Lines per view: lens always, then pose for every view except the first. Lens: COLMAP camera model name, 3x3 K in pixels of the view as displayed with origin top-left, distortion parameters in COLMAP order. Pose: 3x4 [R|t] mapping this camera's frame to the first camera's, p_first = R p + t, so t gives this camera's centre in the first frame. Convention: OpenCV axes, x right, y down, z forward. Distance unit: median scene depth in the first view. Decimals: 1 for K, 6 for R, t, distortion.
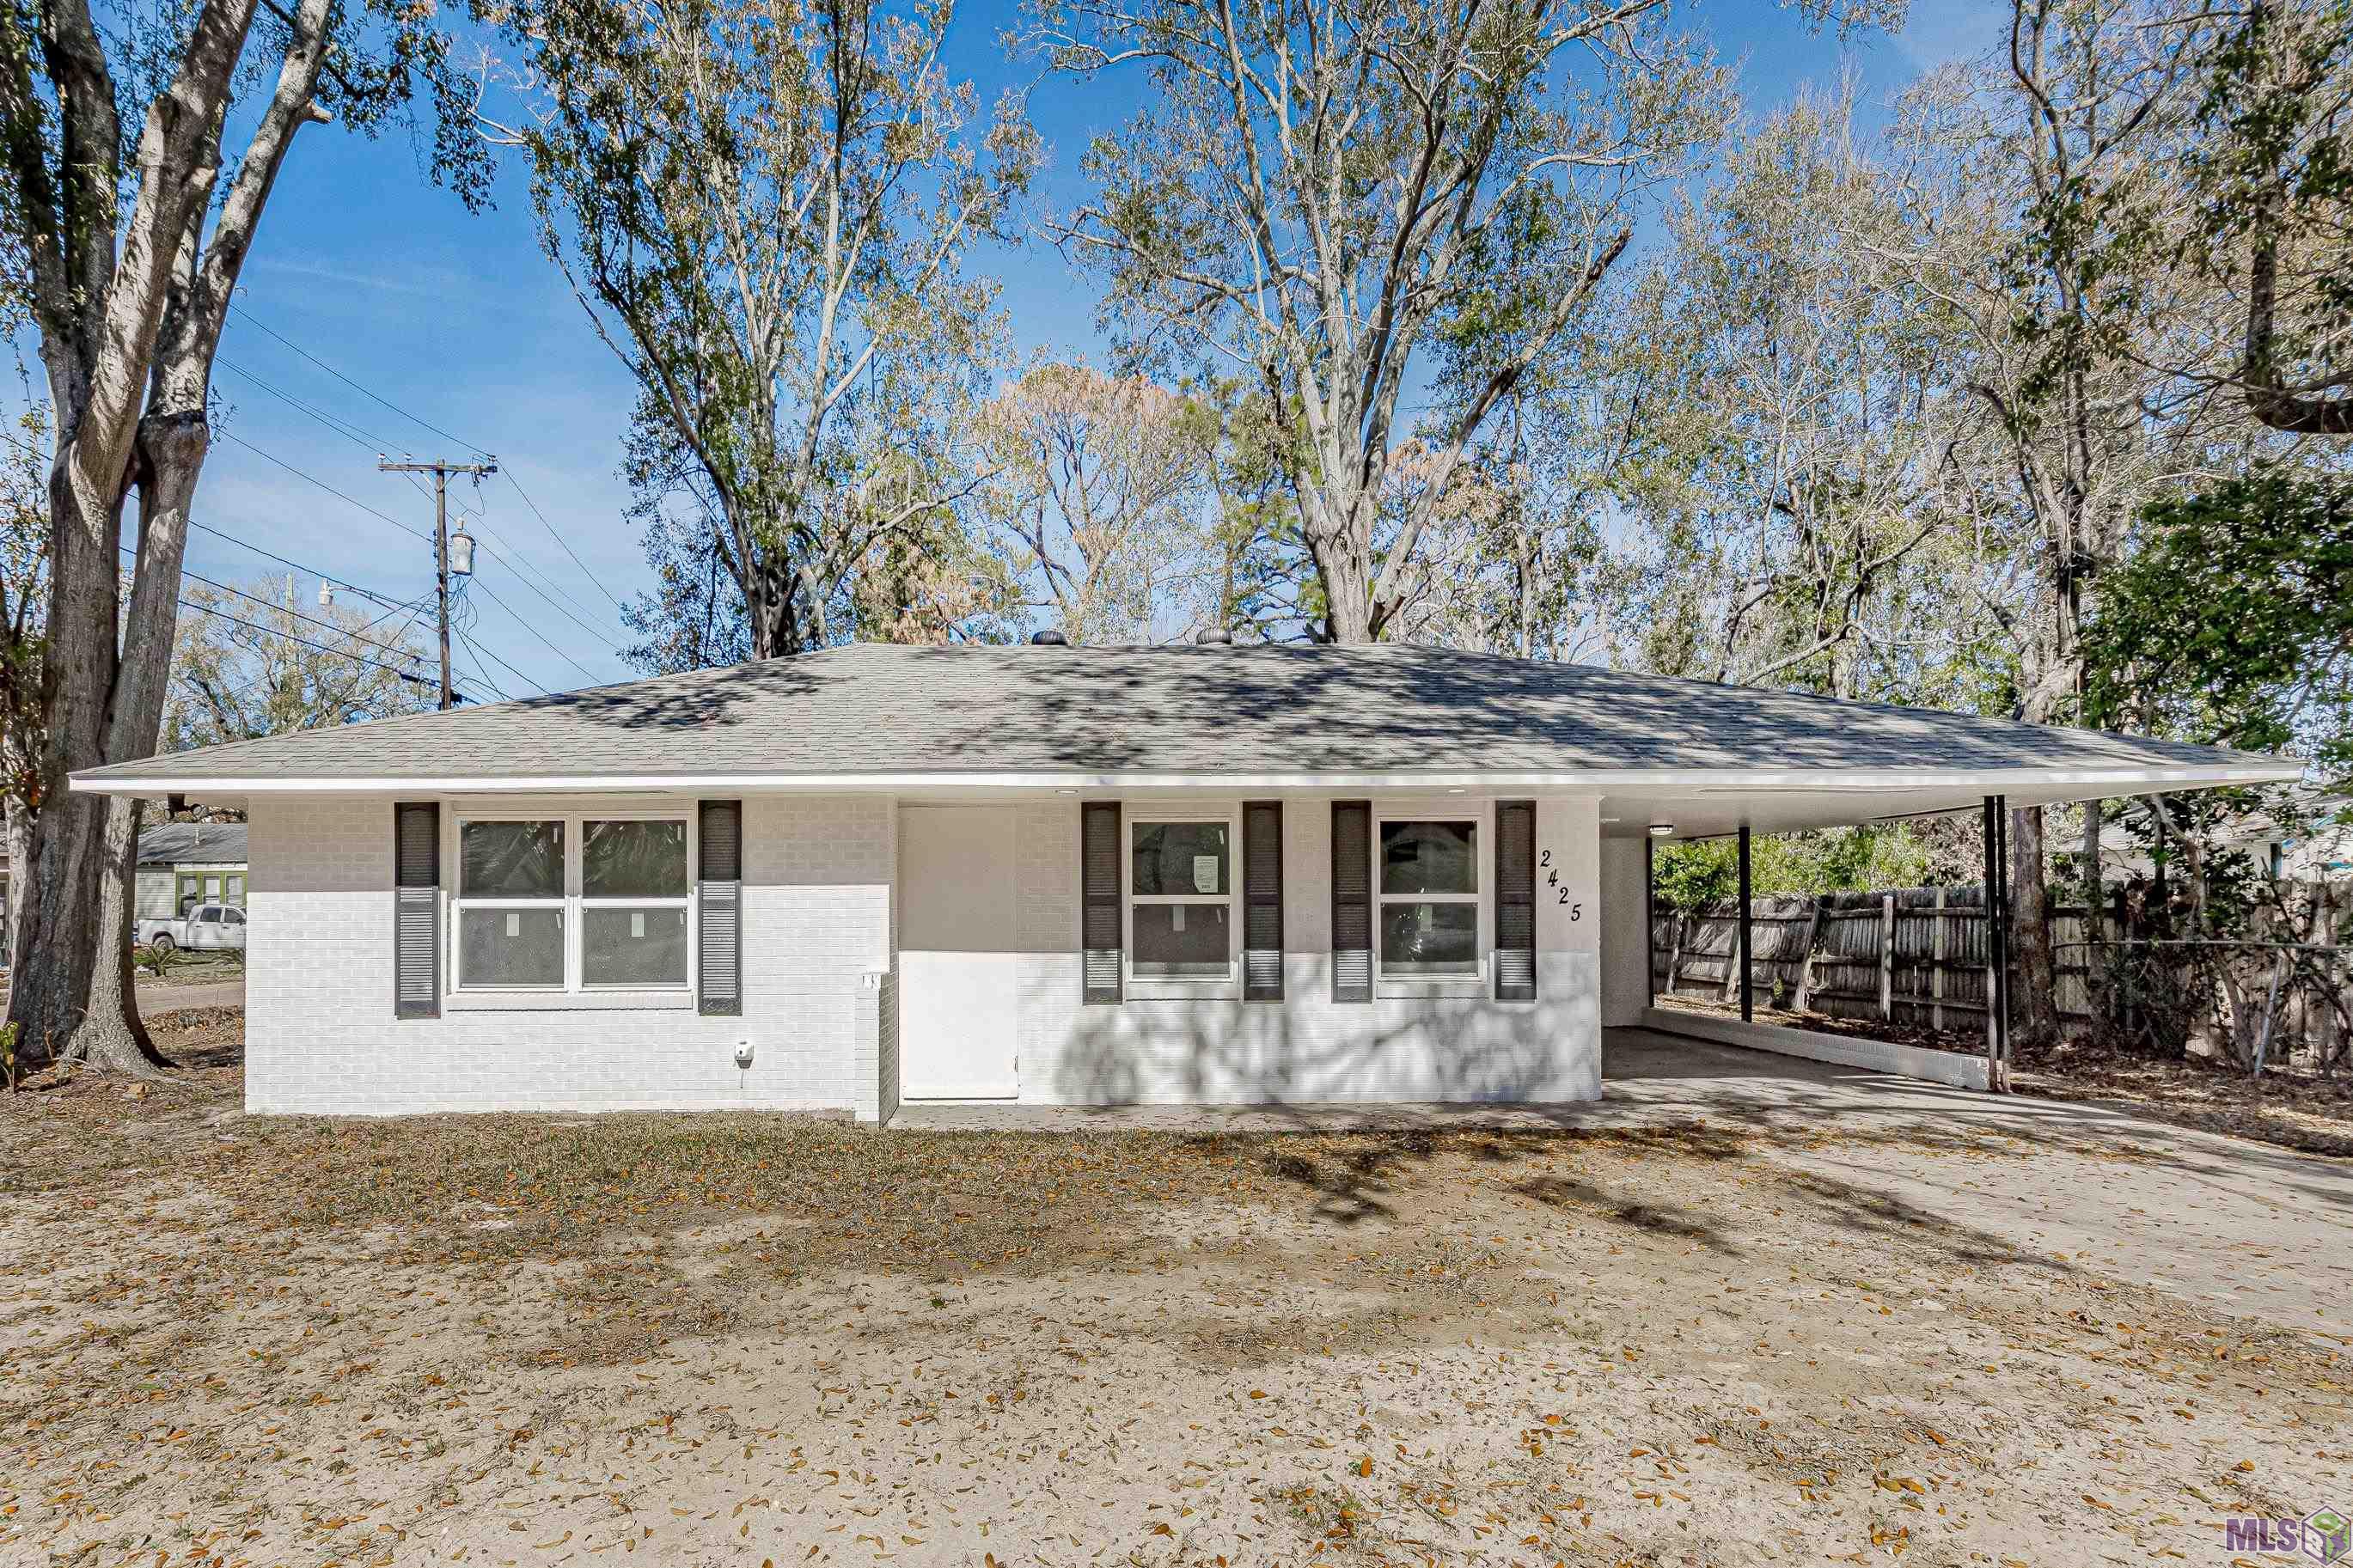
lens RADIAL K [[1053.9, 0, 1273.7], [0, 1053.9, 876.4], [0, 0, 1]] dist [-0.001313, -0.000323]
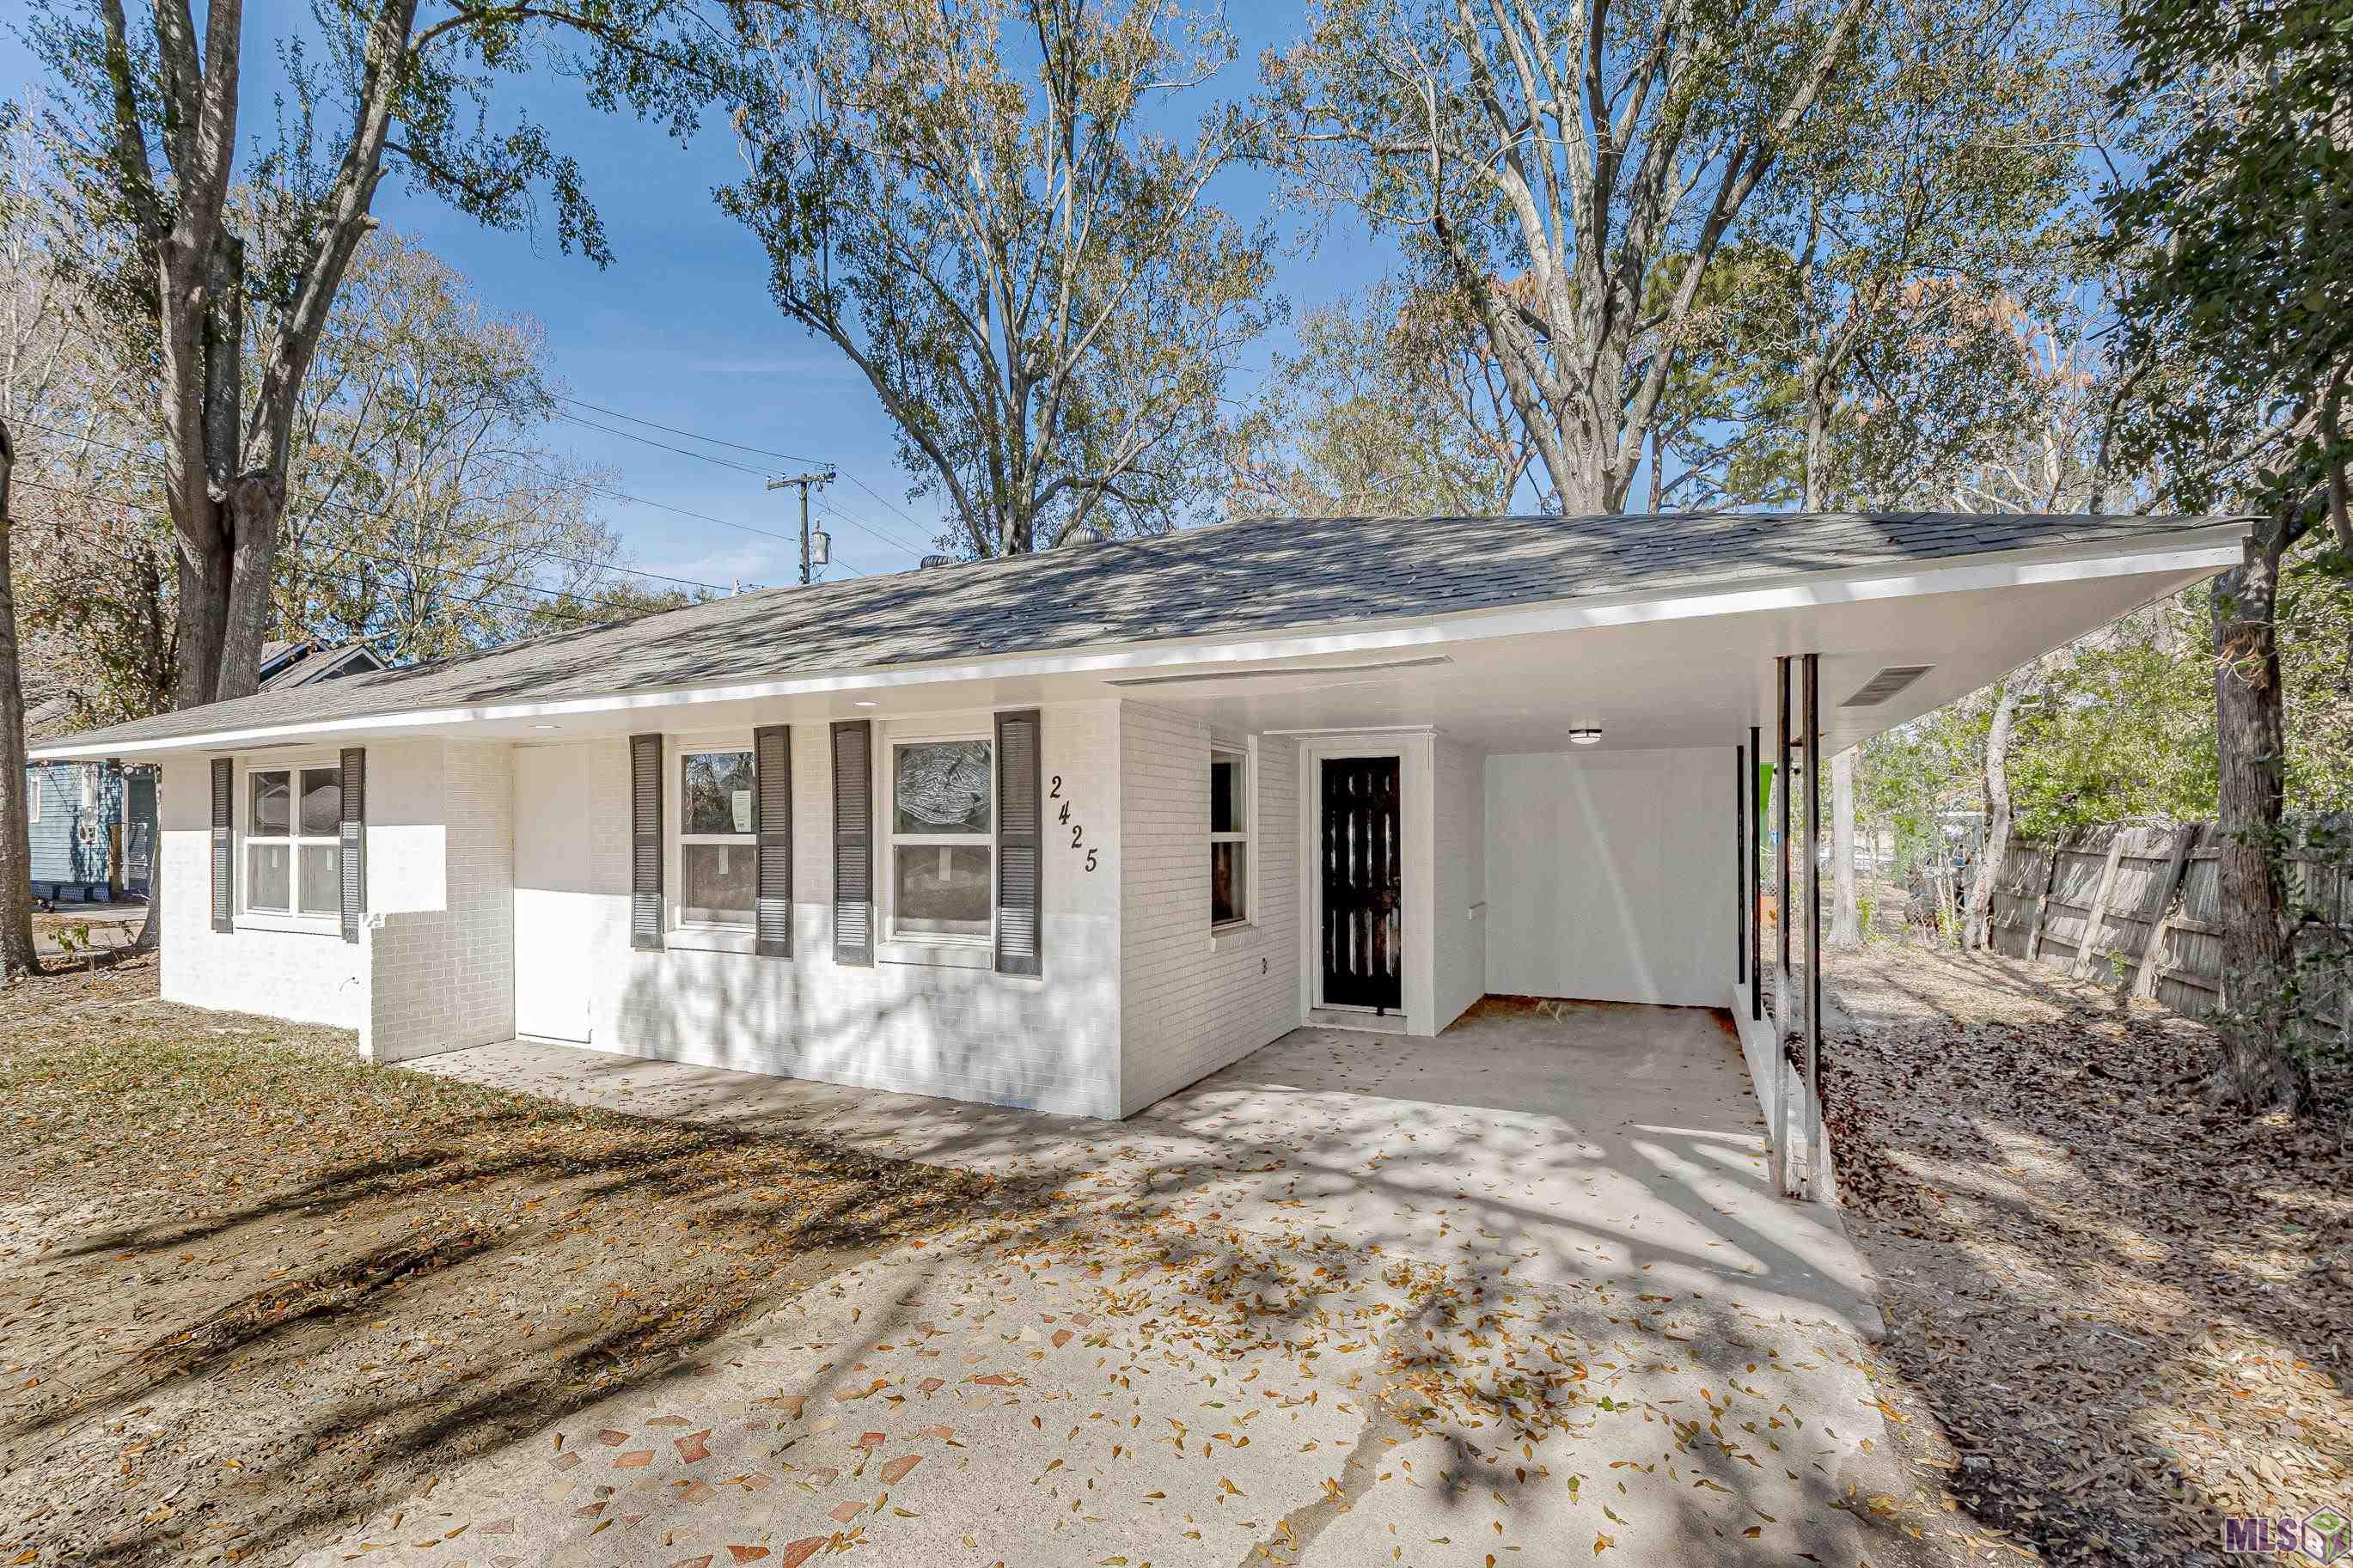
lens RADIAL K [[1053.9, 0, 1178.0], [0, 1053.9, 803.1], [0, 0, 1]] dist [-0.001313, -0.000323]
pose [[0.887225, -0.011370, -0.461197, 0.687546], [0.013104, 0.999914, 0.000559, -0.004803], [0.461151, -0.006539, 0.887298, 0.386138]]
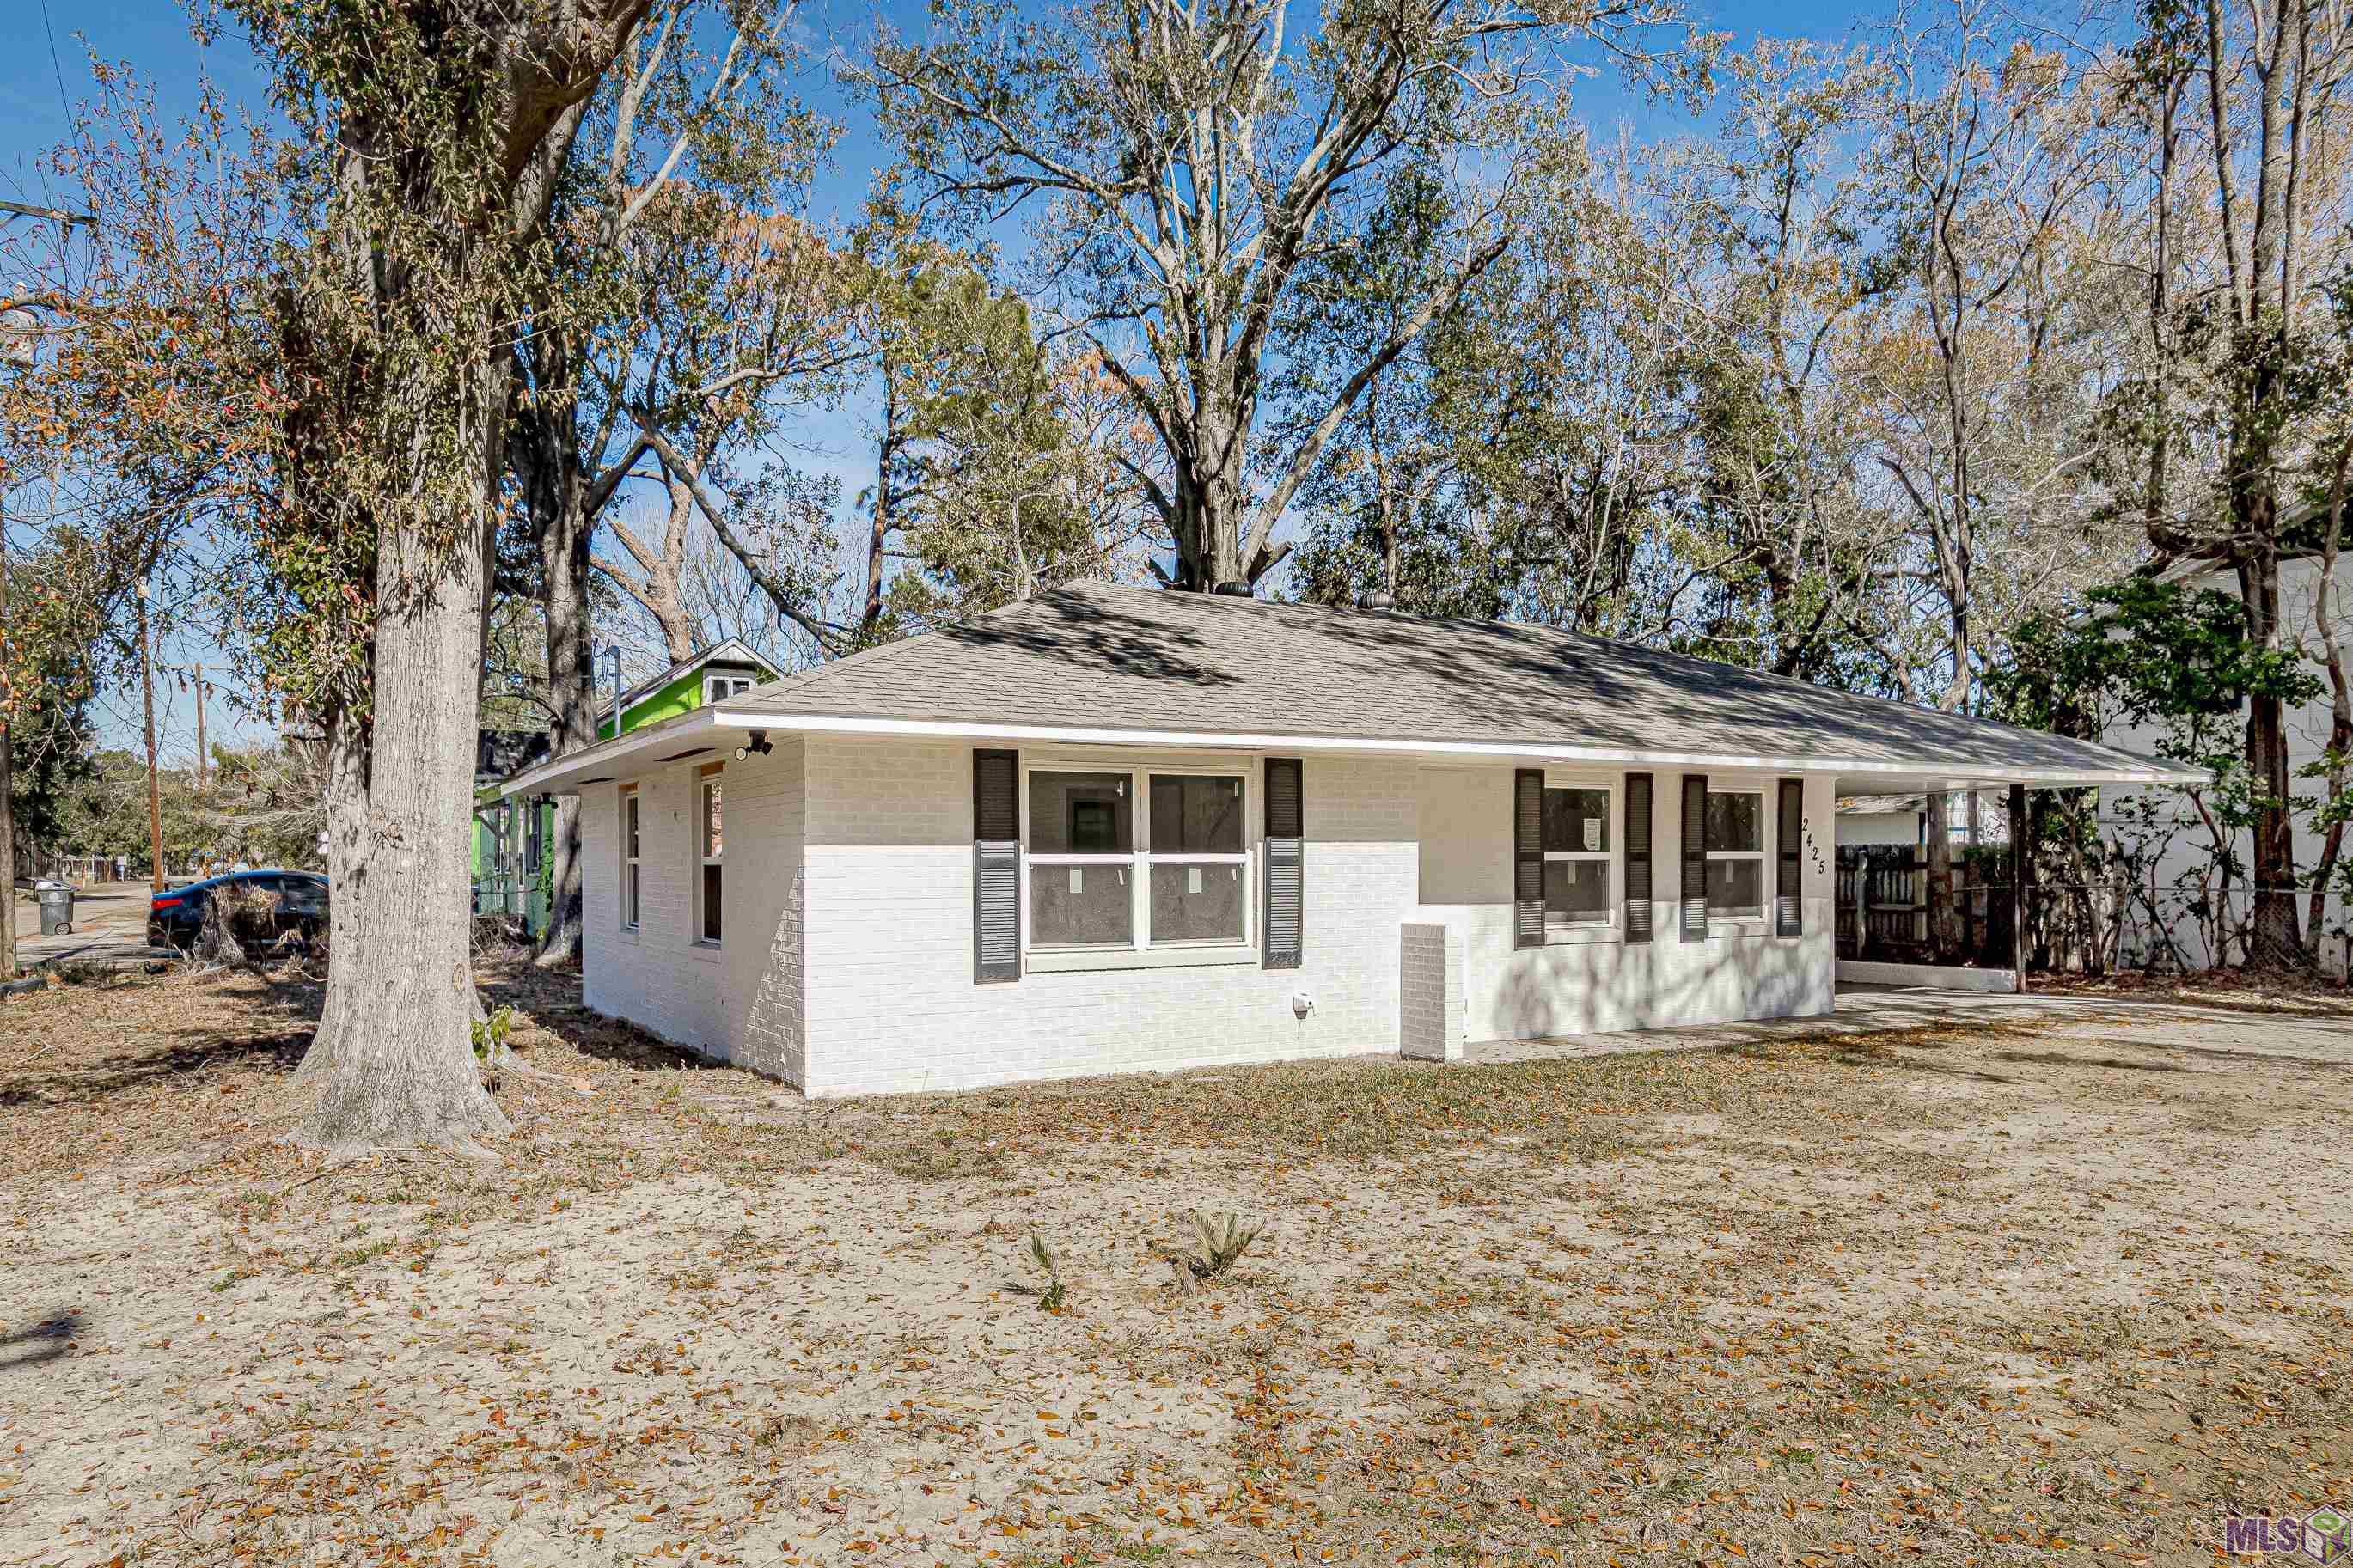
lens RADIAL K [[1198.4, 0, 1209.4], [0, 1198.4, 847.7], [0, 0, 1]] dist [-0.000605, -0.000308]
pose [[0.918658, 0.004418, 0.395029, -0.981889], [-0.010879, 0.999841, 0.014116, -0.001227], [-0.394904, -0.017266, 0.918560, -0.039562]]
